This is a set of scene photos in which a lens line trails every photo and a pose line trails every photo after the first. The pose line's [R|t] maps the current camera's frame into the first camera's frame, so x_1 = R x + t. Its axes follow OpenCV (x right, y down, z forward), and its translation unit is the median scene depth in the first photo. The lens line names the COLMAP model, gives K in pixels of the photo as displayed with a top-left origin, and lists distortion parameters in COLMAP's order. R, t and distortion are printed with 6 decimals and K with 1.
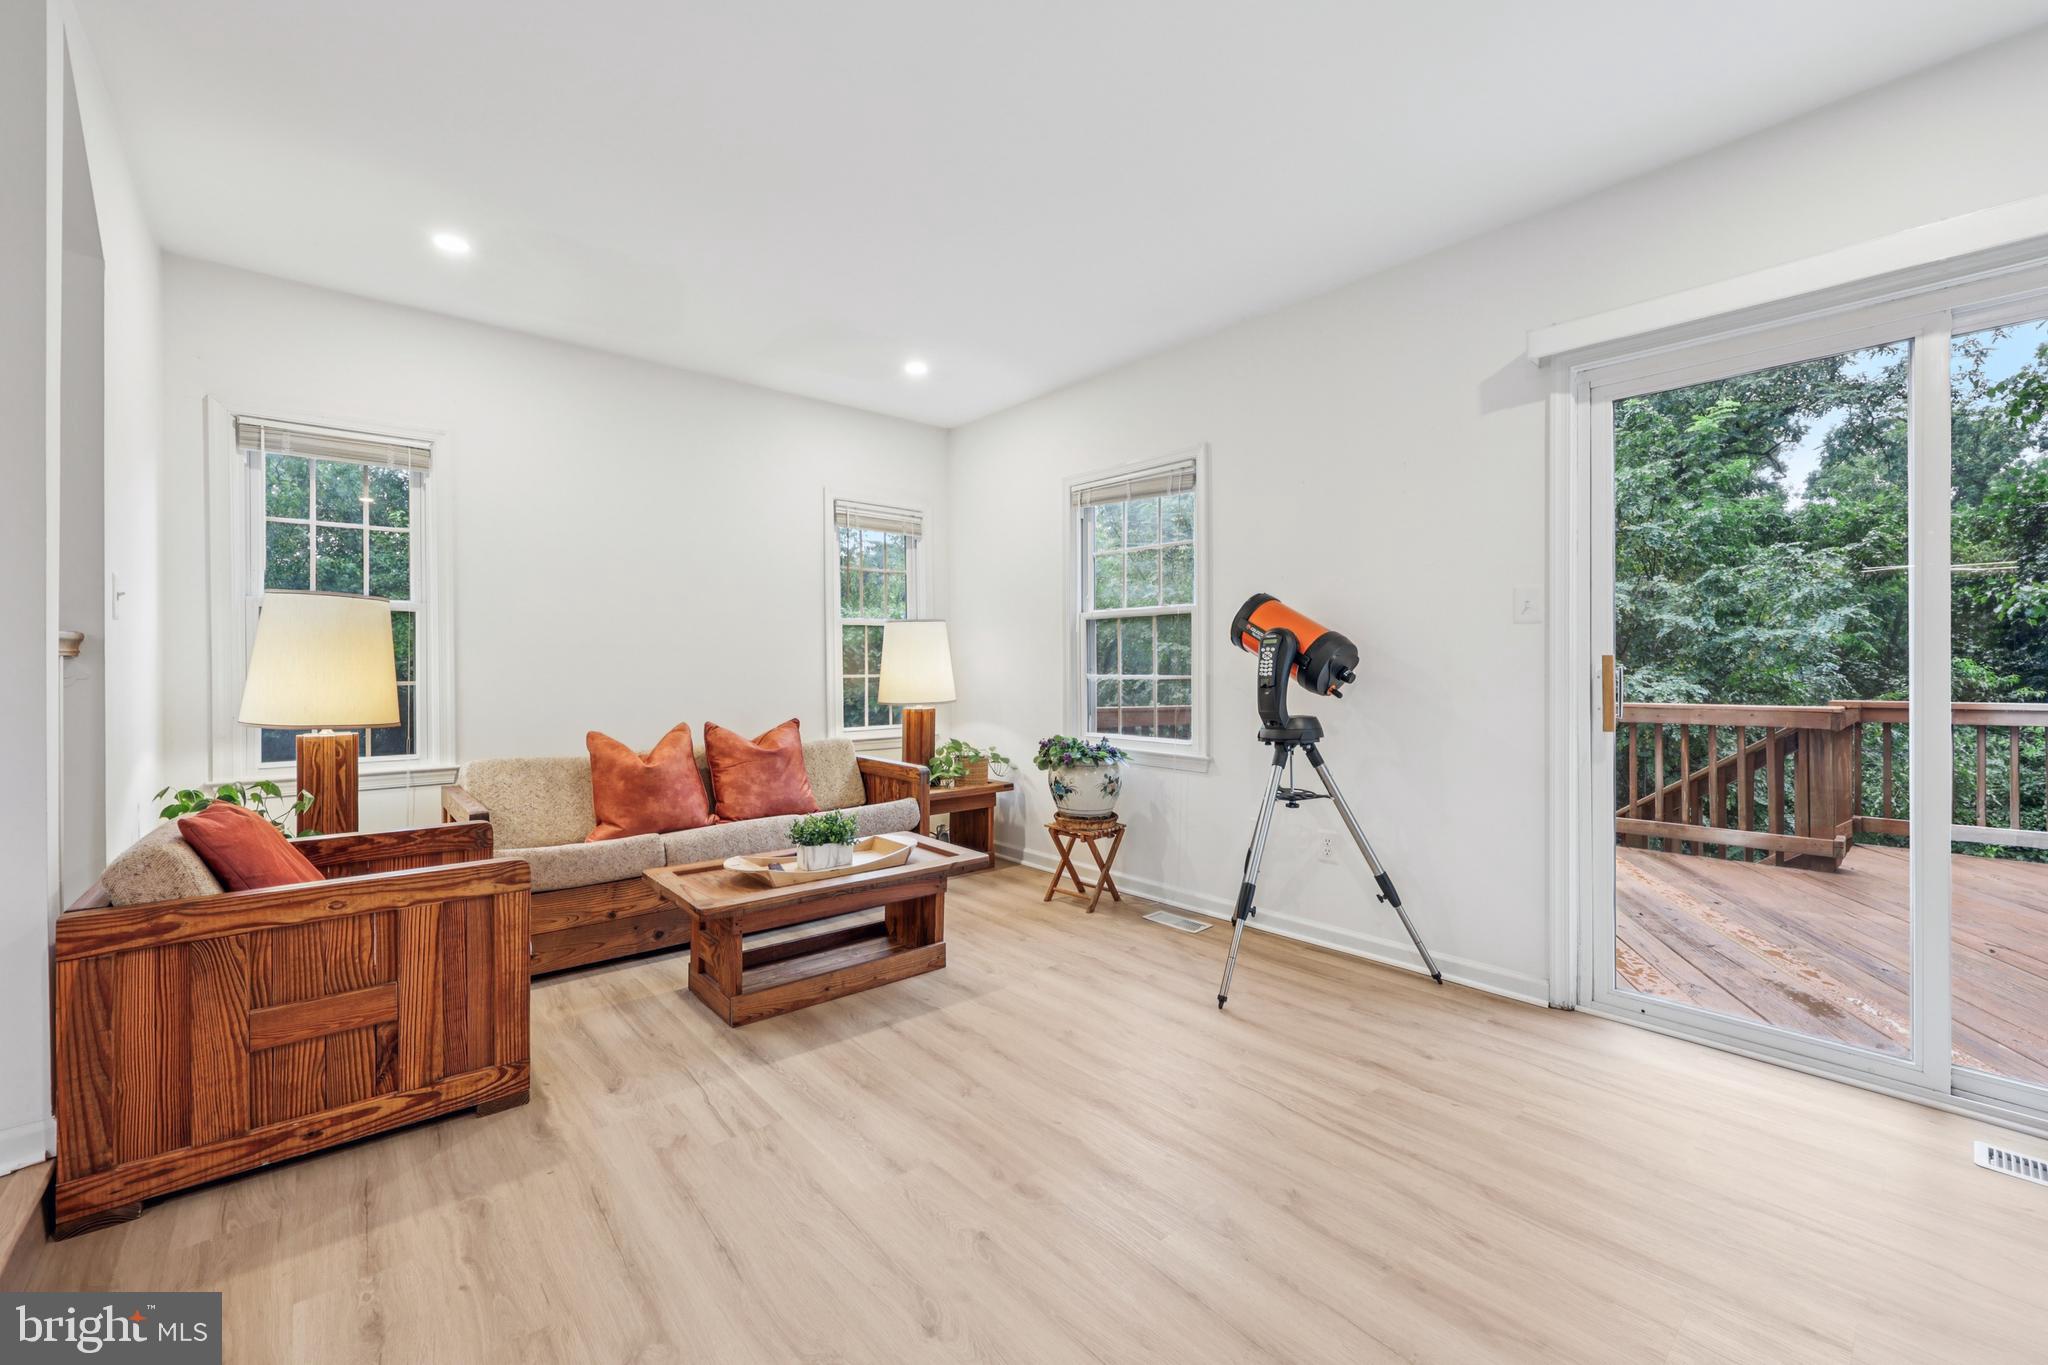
lens RADIAL K [[835.4, 0, 1017.1], [0, 835.4, 676.3], [0, 0, 1]] dist [0.000432, -0.000019]
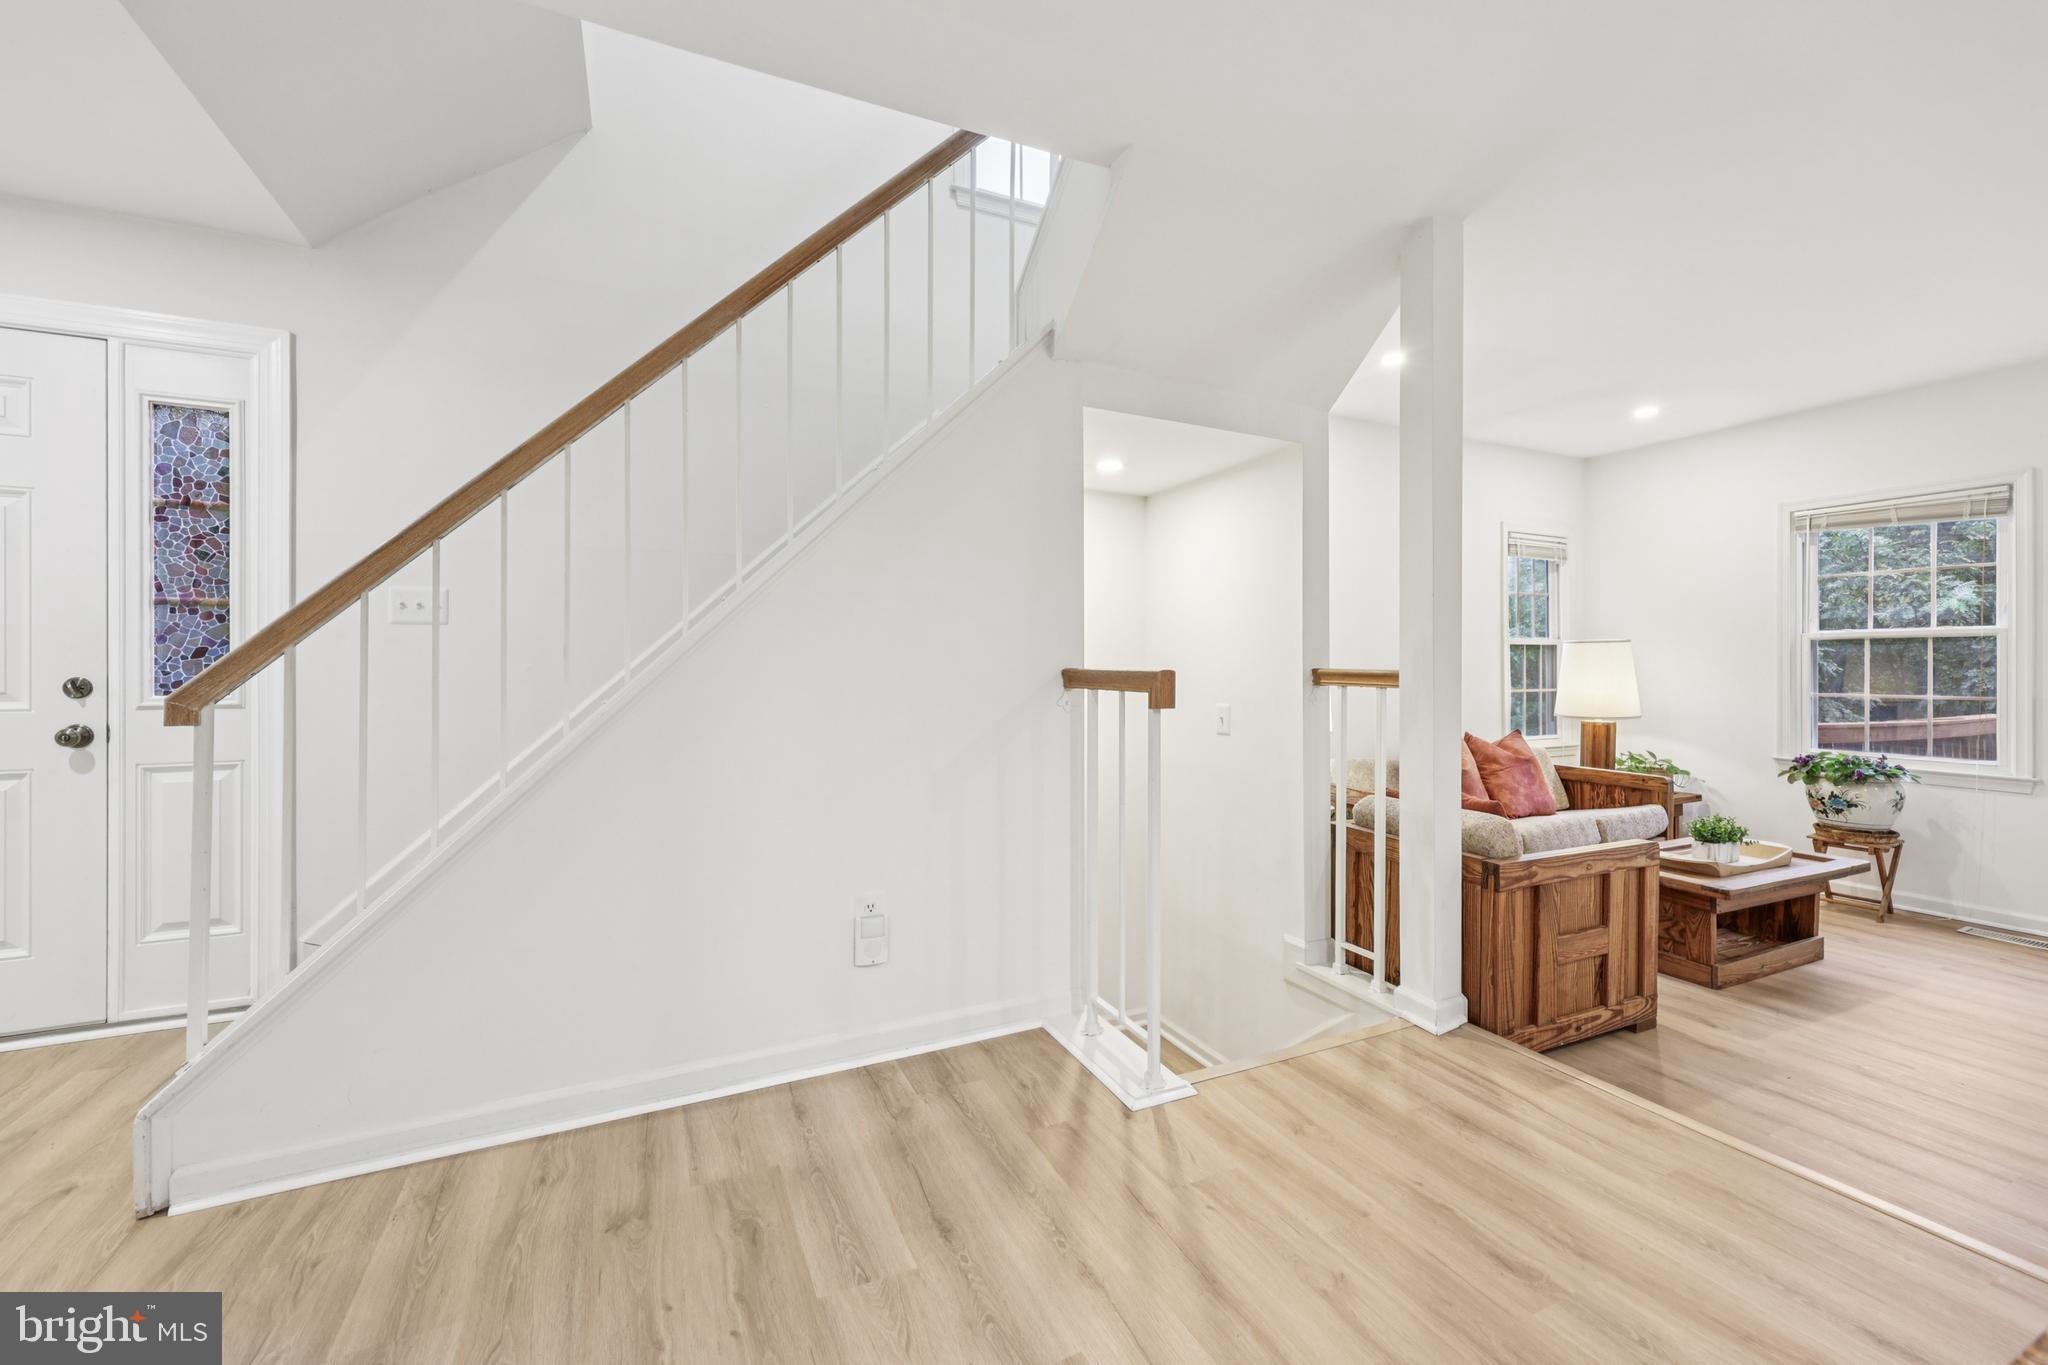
lens RADIAL K [[835.4, 0, 1025.2], [0, 835.4, 673.0], [0, 0, 1]] dist [0.000432, -0.000019]
pose [[0.962835, 0.002963, -0.270073, -0.660402], [-0.004306, 0.999981, -0.004378, -0.020341], [0.270055, 0.005379, 0.962830, -0.297509]]
